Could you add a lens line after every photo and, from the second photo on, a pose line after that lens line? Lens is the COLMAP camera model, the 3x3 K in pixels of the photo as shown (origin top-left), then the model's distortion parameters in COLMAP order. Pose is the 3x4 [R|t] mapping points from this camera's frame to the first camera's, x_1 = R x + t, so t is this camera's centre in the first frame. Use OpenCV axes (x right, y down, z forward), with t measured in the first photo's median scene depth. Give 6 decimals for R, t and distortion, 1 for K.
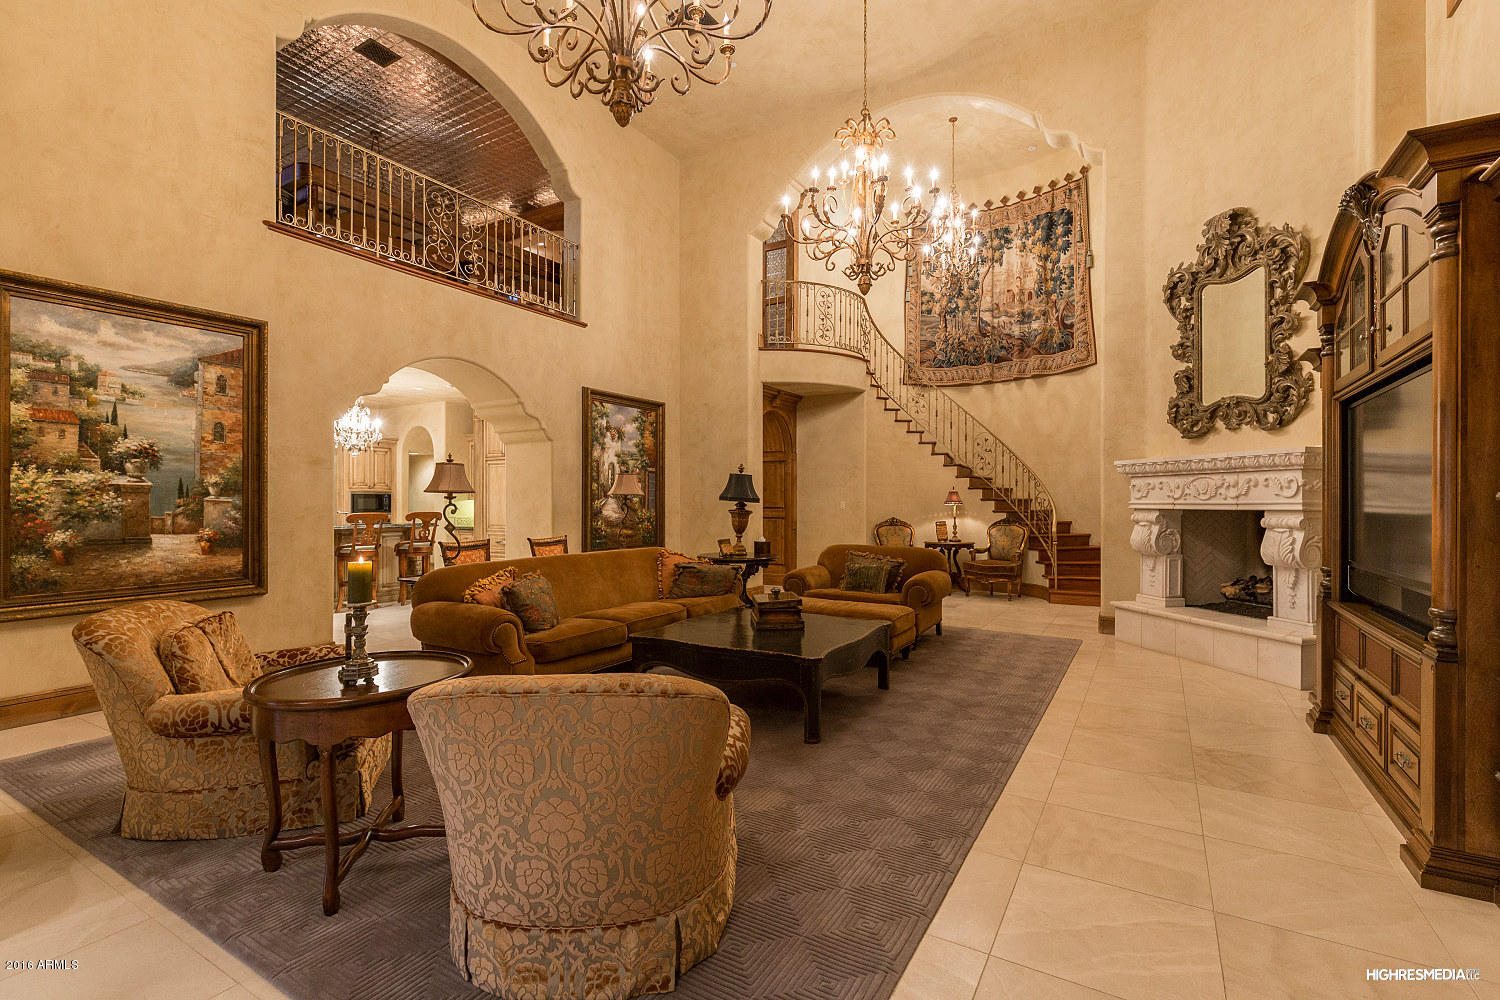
lens RADIAL K [[691.2, 0, 760.8], [0, 691.2, 499.2], [0, 0, 1]] dist [0.000230, -0.000737]
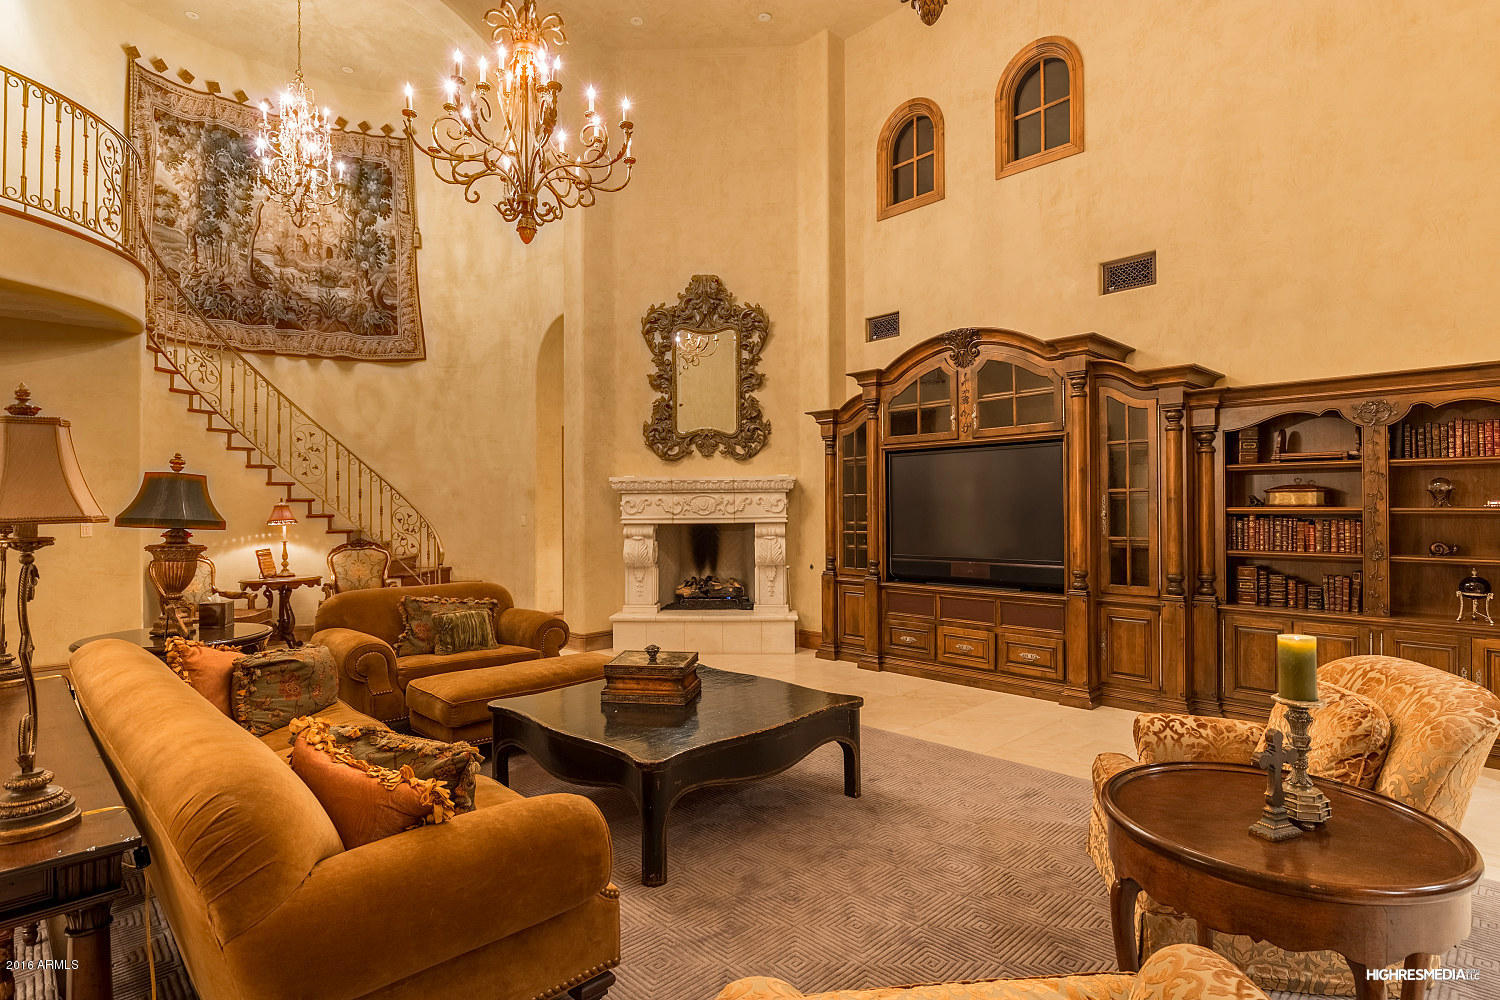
lens RADIAL K [[777.5, 0, 757.1], [0, 777.5, 505.6], [0, 0, 1]] dist [-0.014547, -0.000651]
pose [[0.237204, -0.000420, 0.971460, -0.470563], [0.003812, 0.999993, -0.000499, -0.010918], [-0.971452, 0.003822, 0.237204, 0.454346]]
